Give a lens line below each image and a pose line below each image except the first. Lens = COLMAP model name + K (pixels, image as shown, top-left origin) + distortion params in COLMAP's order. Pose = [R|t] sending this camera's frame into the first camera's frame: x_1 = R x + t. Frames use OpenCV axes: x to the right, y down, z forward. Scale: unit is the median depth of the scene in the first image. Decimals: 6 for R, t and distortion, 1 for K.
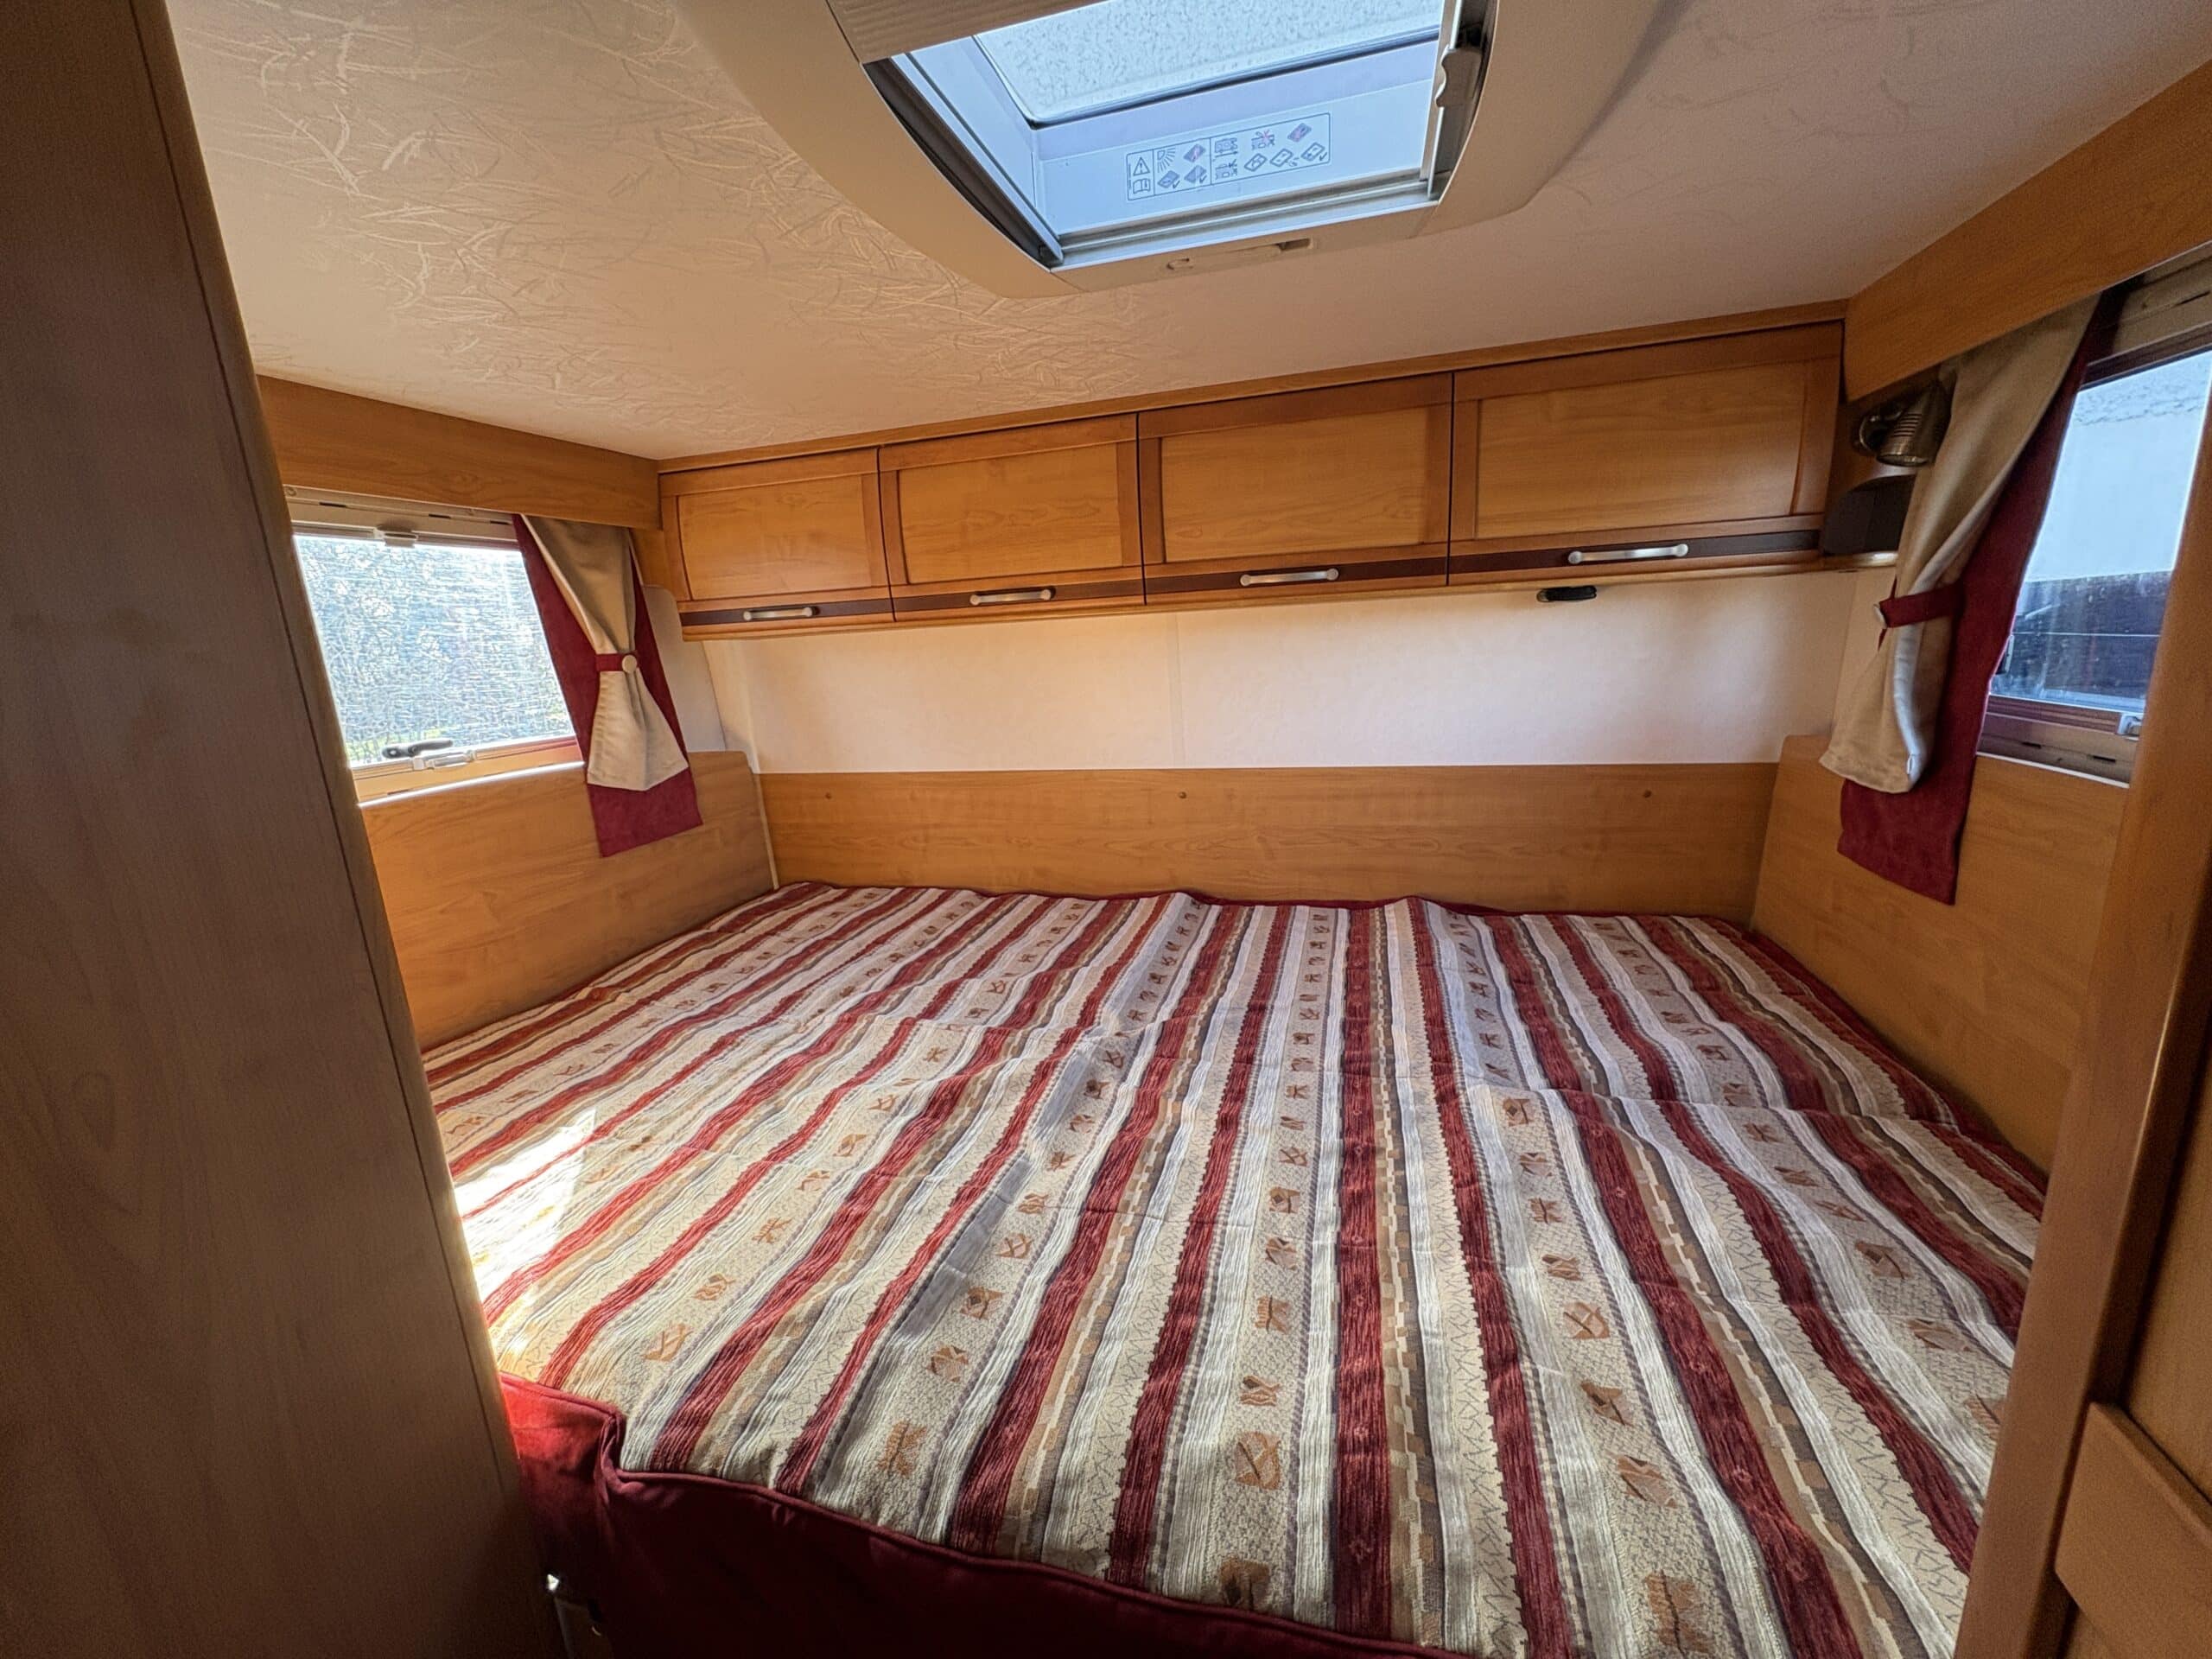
lens RADIAL K [[882.9, 0, 1112.0], [0, 882.9, 820.8], [0, 0, 1]] dist [0.002394, -0.000442]
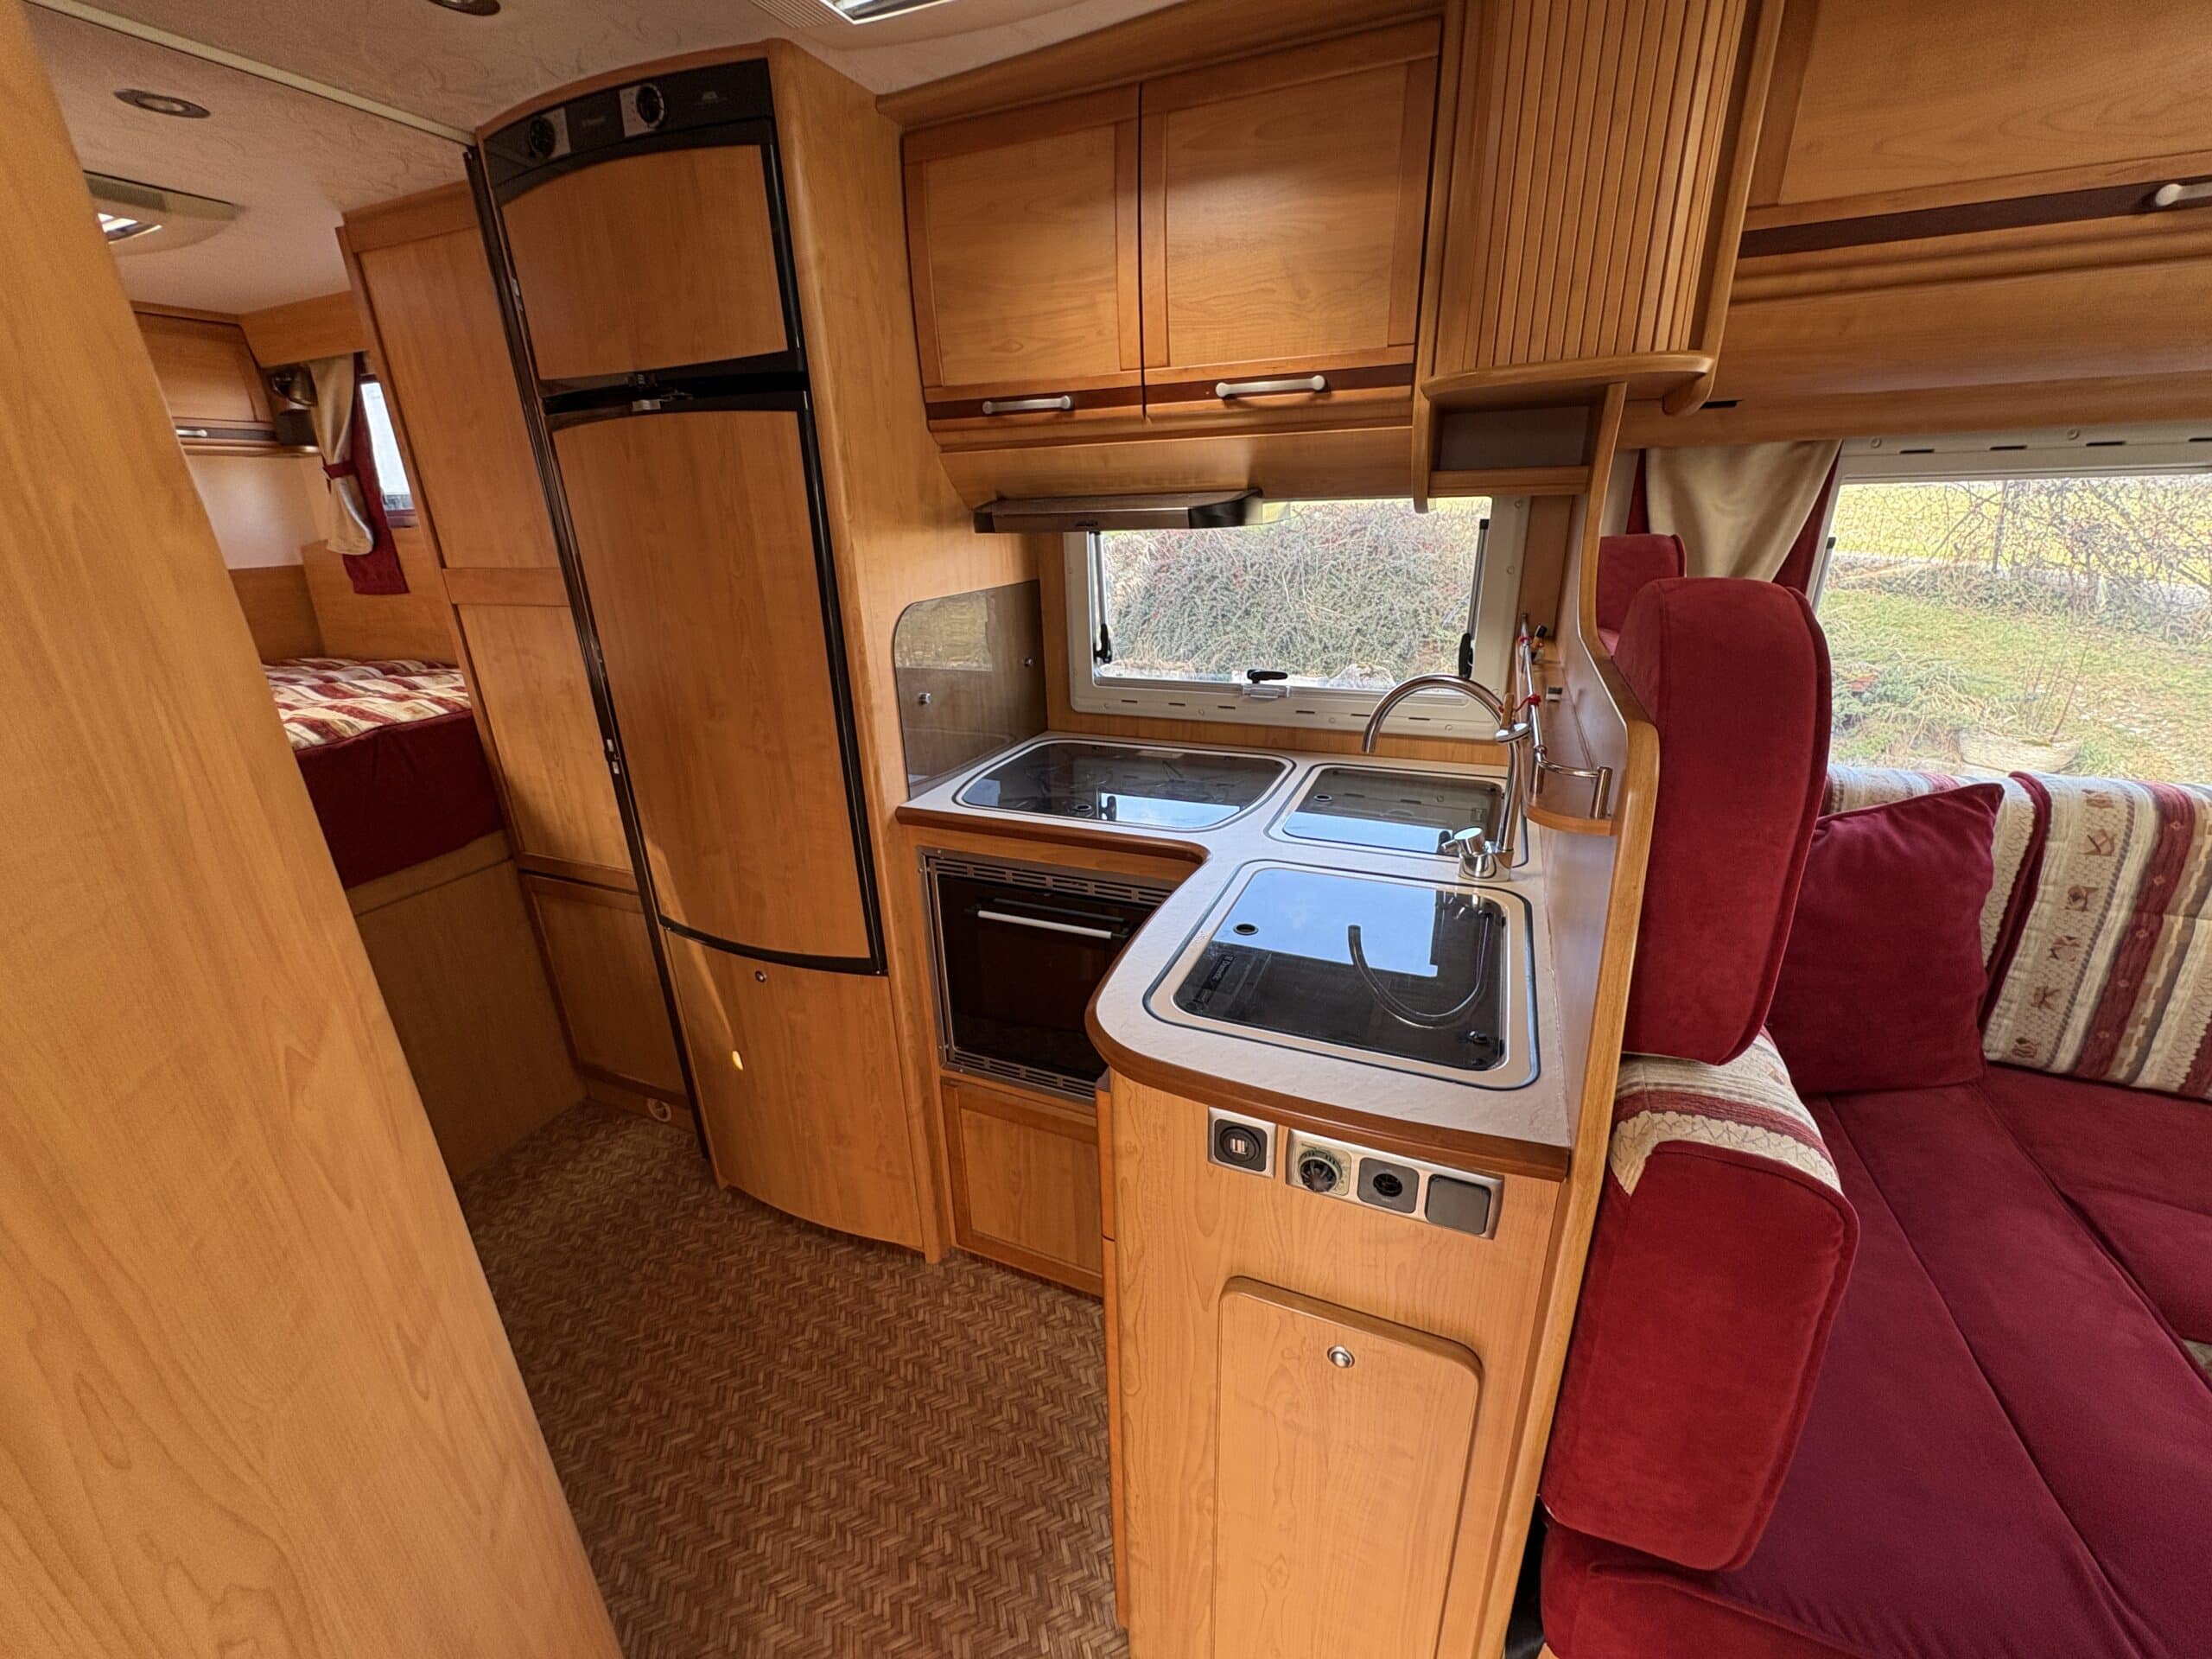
lens RADIAL K [[882.9, 0, 1105.0], [0, 882.9, 829.9], [0, 0, 1]] dist [0.002394, -0.000442]
pose [[0.131660, -0.295772, 0.946142, -1.181338], [0.238258, 0.935914, 0.259420, 0.470813], [-0.962236, 0.191270, 0.193692, -1.092741]]
